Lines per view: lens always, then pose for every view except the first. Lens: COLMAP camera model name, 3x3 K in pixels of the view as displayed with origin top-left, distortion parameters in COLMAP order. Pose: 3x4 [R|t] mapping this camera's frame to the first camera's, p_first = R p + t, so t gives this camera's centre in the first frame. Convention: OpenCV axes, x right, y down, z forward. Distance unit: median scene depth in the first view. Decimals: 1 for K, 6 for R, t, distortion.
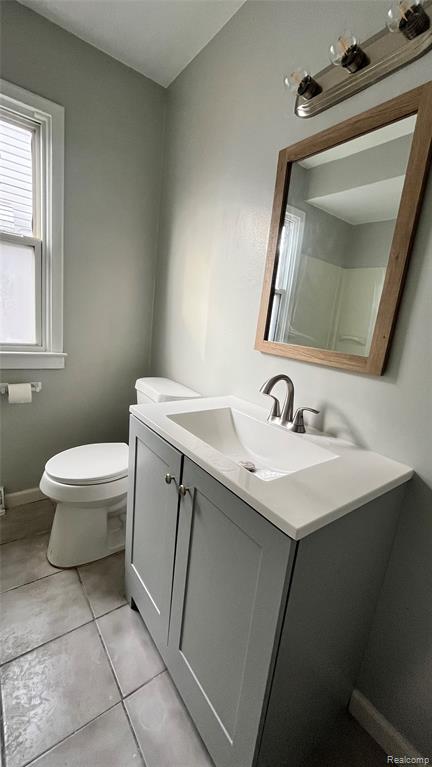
lens RADIAL K [[311.5, 0, 216.0], [0, 311.5, 383.5], [0, 0, 1]] dist [-0.002890, -0.000502]
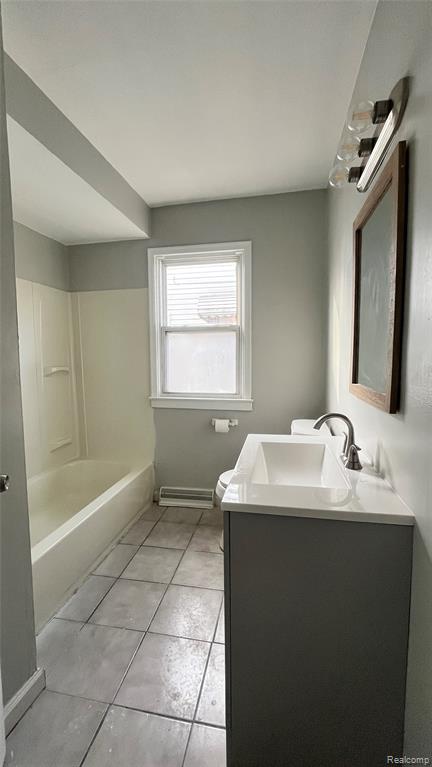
lens RADIAL K [[311.5, 0, 216.0], [0, 311.5, 383.5], [0, 0, 1]] dist [-0.002890, -0.000502]
pose [[0.666092, -0.049357, -0.744235, 0.485745], [-0.074520, 0.988412, -0.132246, 0.030583], [0.742138, 0.143548, 0.654695, -0.041962]]
